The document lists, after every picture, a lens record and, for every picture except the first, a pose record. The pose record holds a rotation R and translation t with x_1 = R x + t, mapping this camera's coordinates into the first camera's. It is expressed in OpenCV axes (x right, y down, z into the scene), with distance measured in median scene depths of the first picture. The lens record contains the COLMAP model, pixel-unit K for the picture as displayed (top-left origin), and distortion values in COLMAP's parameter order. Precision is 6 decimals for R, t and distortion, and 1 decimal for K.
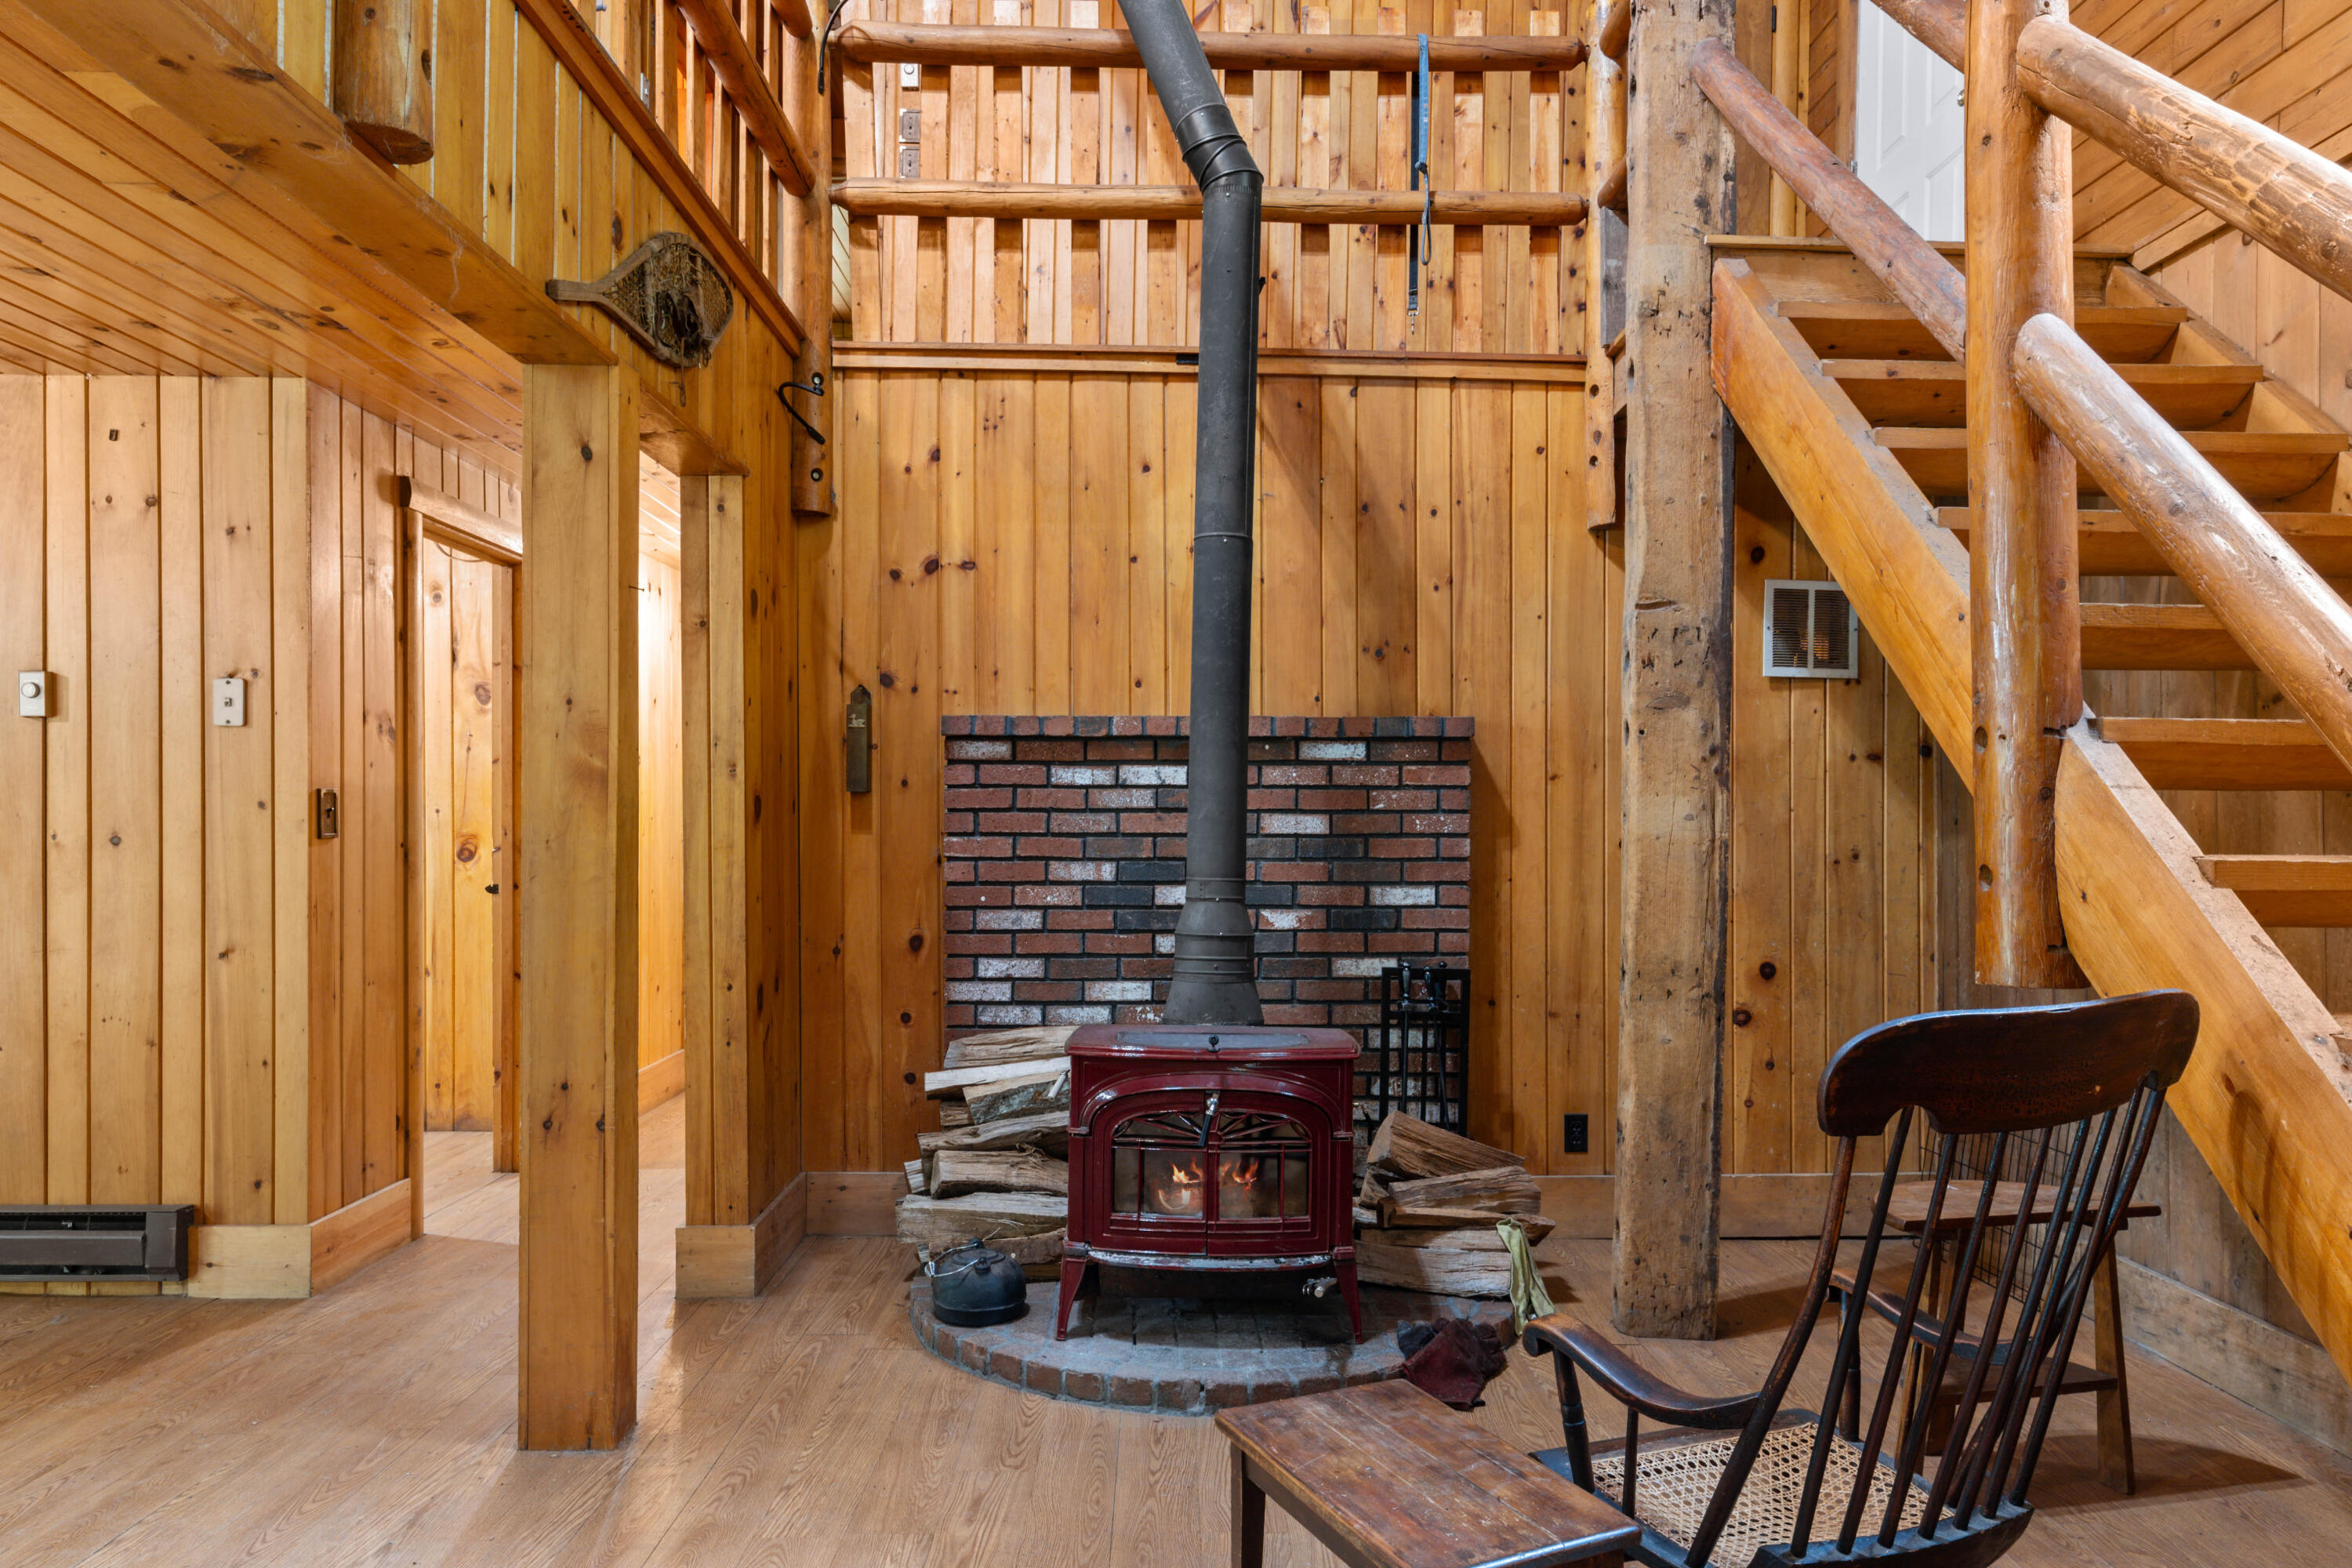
lens RADIAL K [[1518.7, 0, 1191.5], [0, 1518.7, 830.3], [0, 0, 1]] dist [-0.002233, -0.001496]
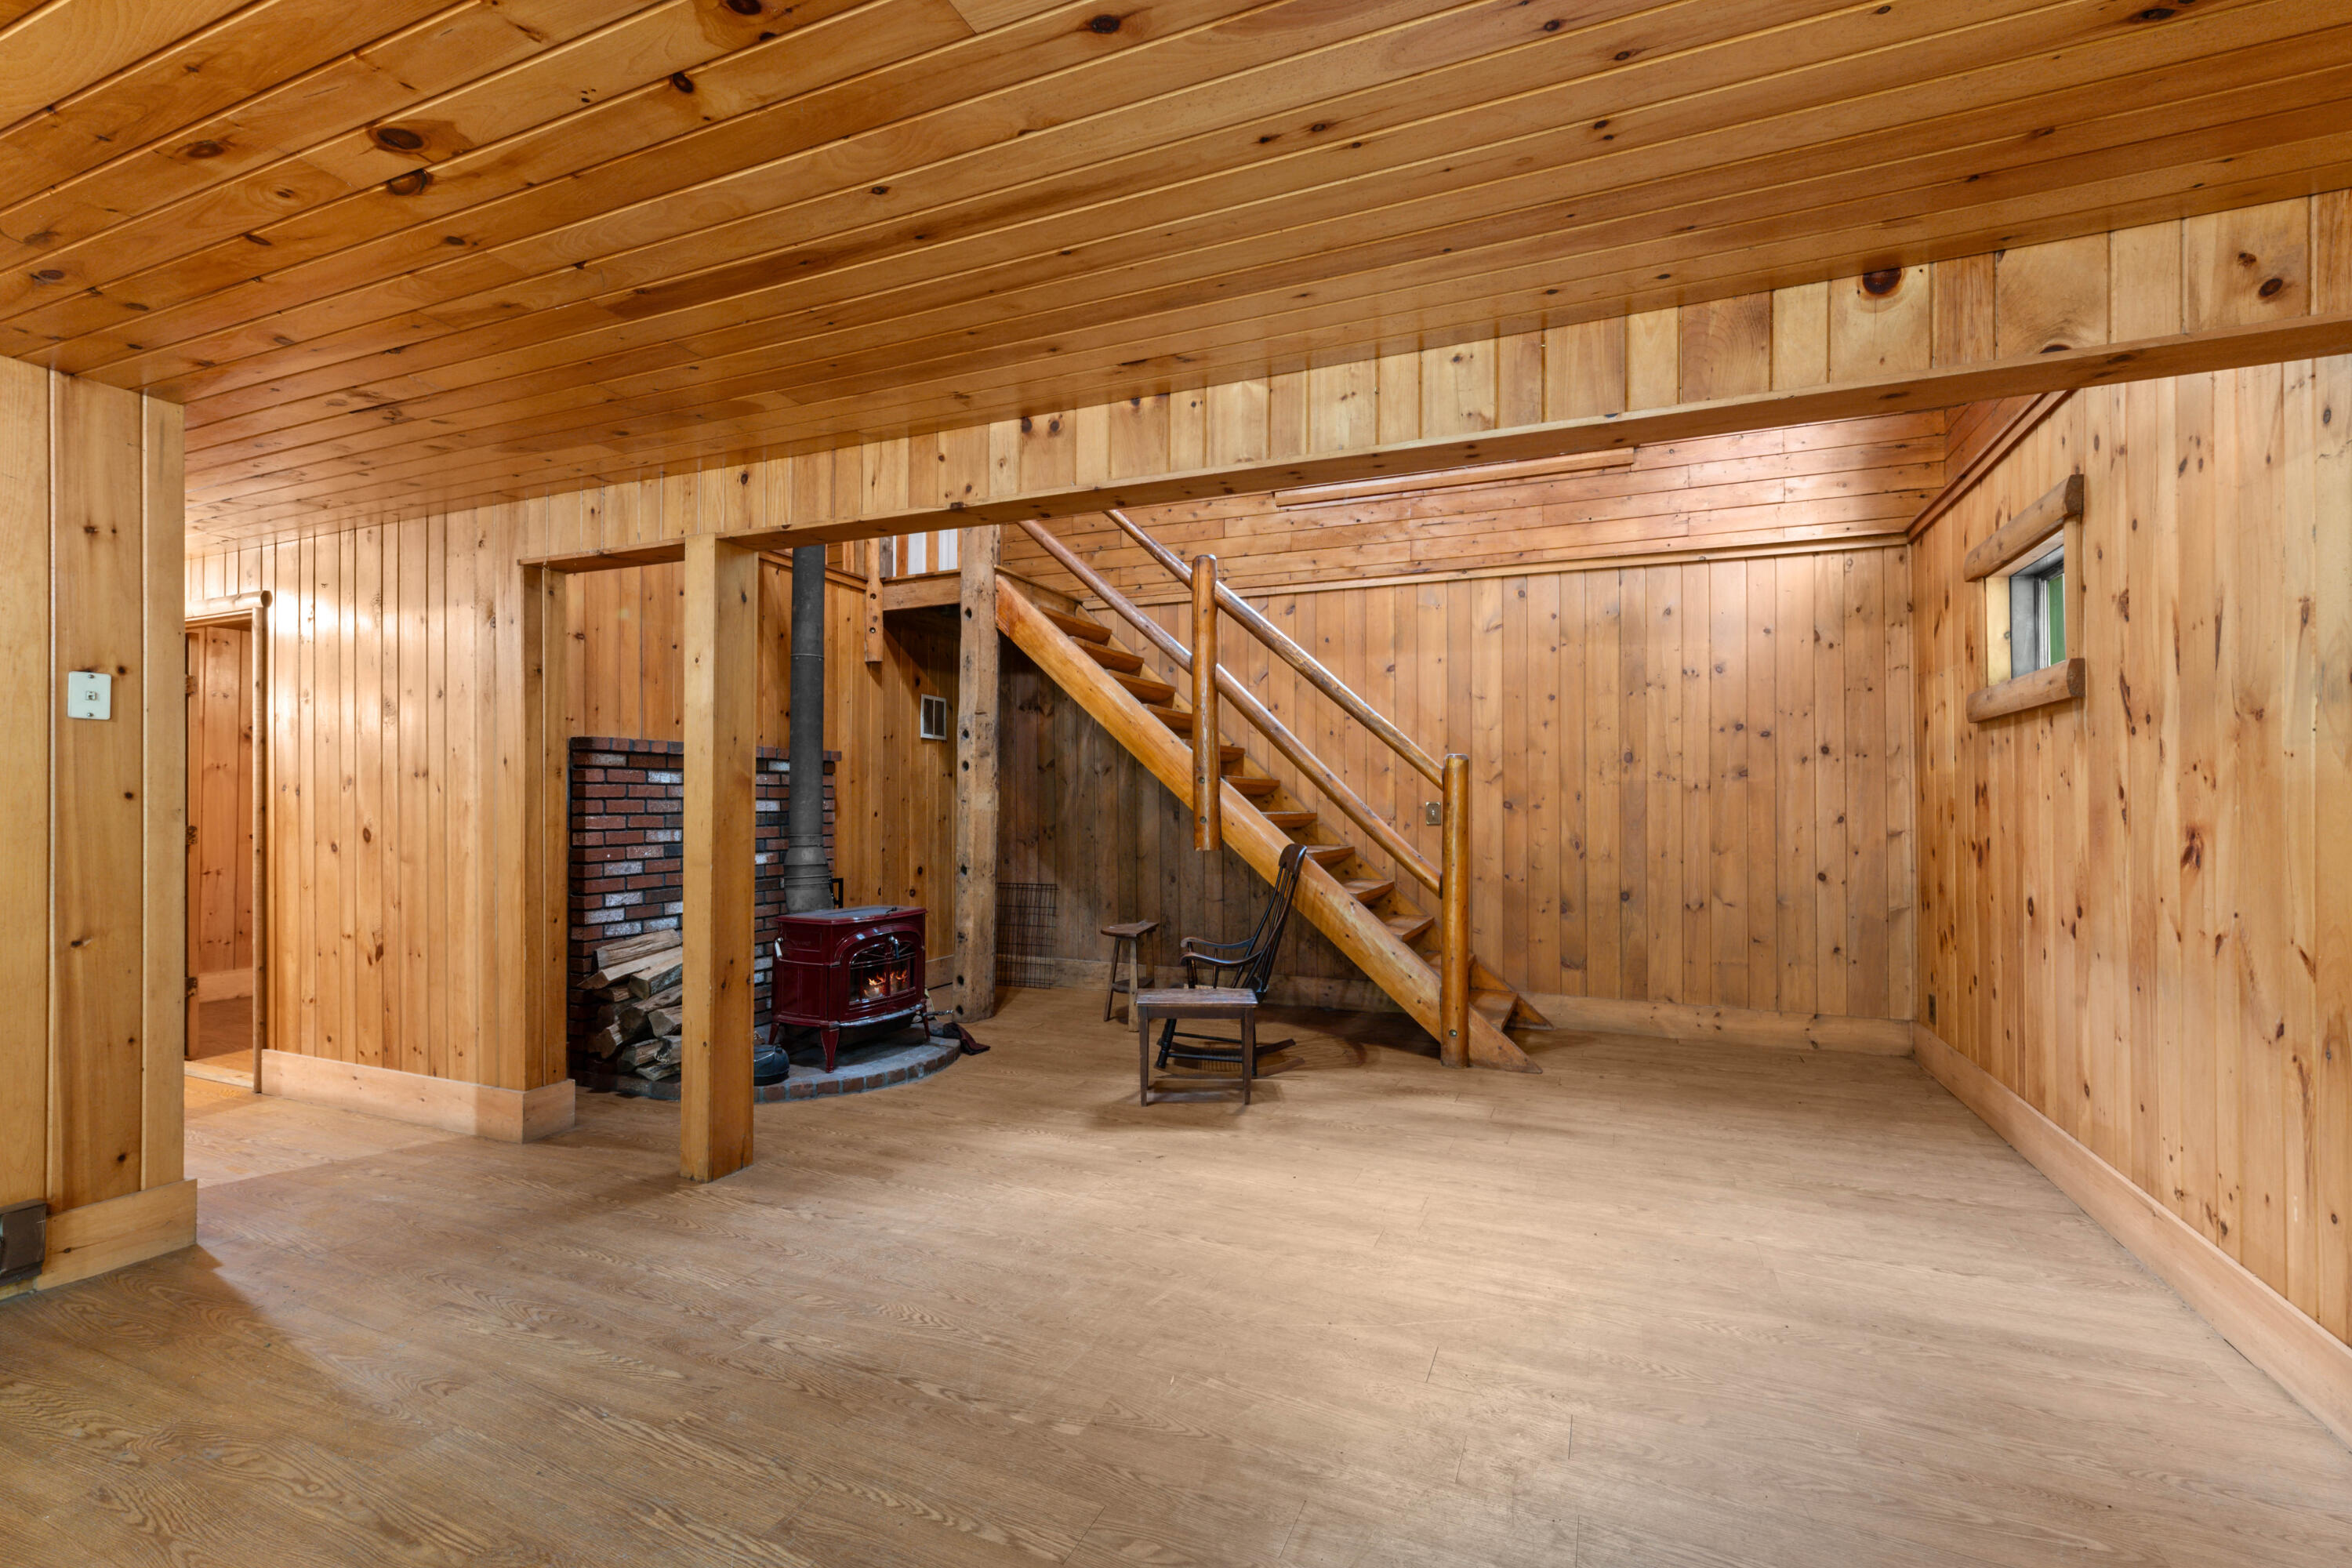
lens RADIAL K [[1034.6, 0, 1183.6], [0, 1034.6, 796.4], [0, 0, 1]] dist [0.004686, -0.001707]
pose [[0.414233, 0.000595, 0.910171, -0.855792], [0.006860, 0.999969, -0.003776, -0.007534], [-0.910145, 0.007808, 0.414217, 0.029228]]
